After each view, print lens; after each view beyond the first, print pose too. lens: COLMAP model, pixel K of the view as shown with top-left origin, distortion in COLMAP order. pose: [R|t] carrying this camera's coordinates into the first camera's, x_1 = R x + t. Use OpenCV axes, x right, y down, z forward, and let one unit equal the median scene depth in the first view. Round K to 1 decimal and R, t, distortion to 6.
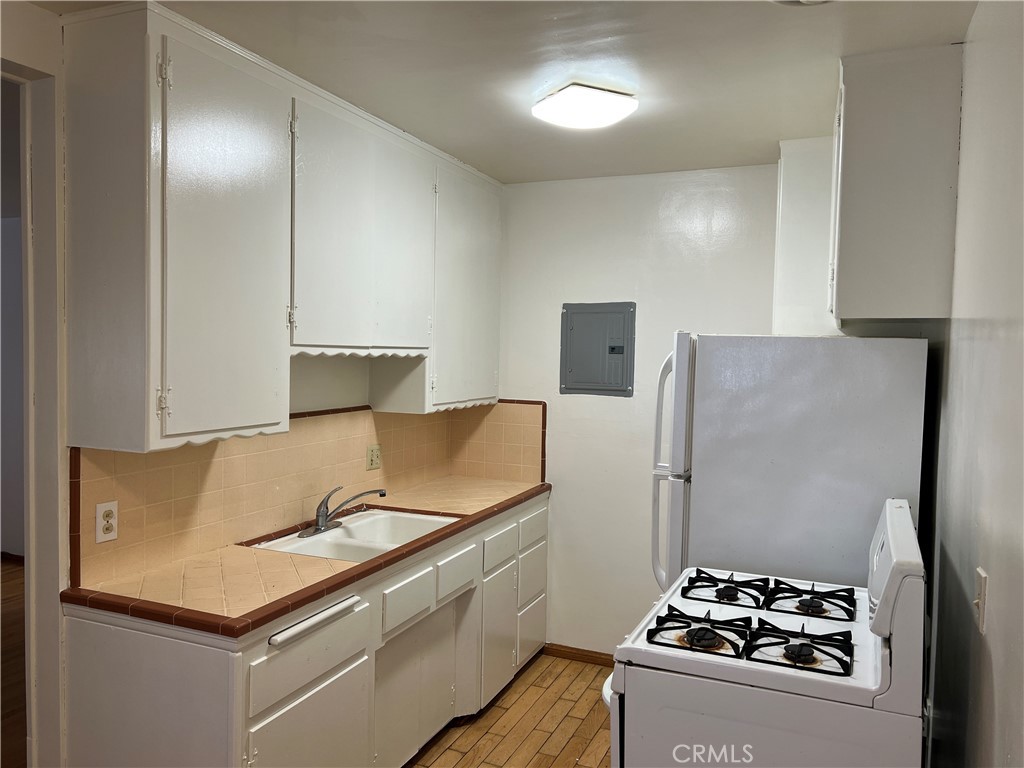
lens RADIAL K [[772.3, 0, 514.0], [0, 772.3, 381.4], [0, 0, 1]] dist [0.063303, -0.072896]
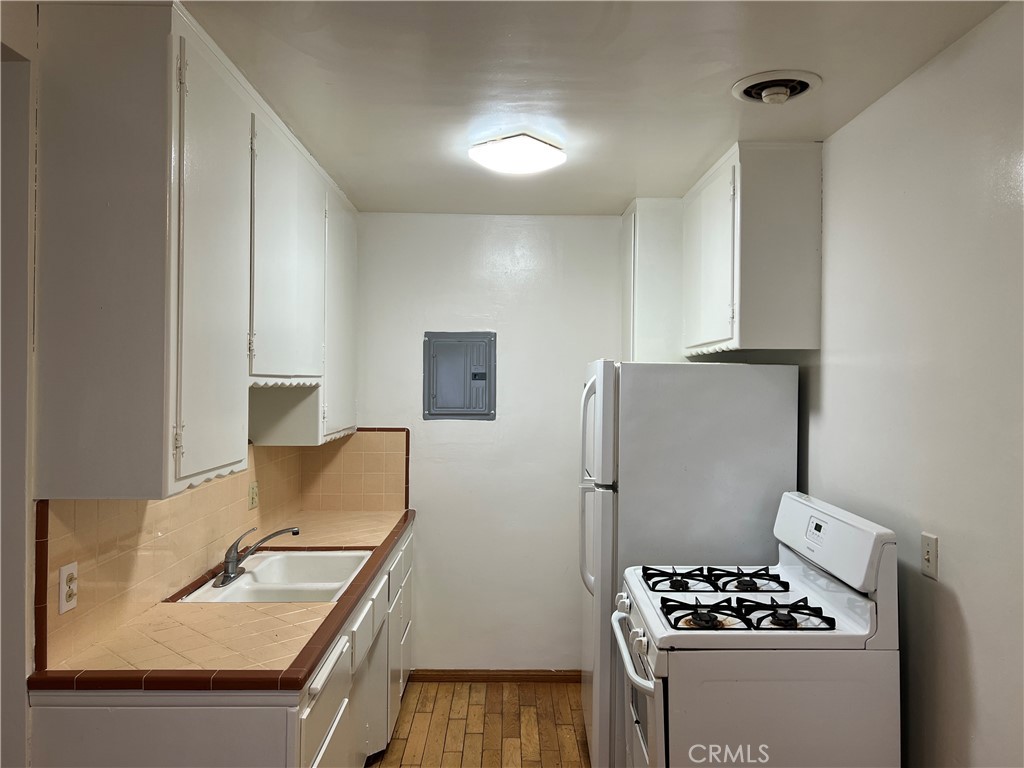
lens RADIAL K [[772.3, 0, 519.1], [0, 772.3, 376.2], [0, 0, 1]] dist [0.063303, -0.072896]
pose [[0.911082, -0.011035, 0.412077, -0.369943], [0.027753, 0.999016, -0.034608, -0.004172], [-0.411289, 0.042967, 0.910492, 0.021195]]
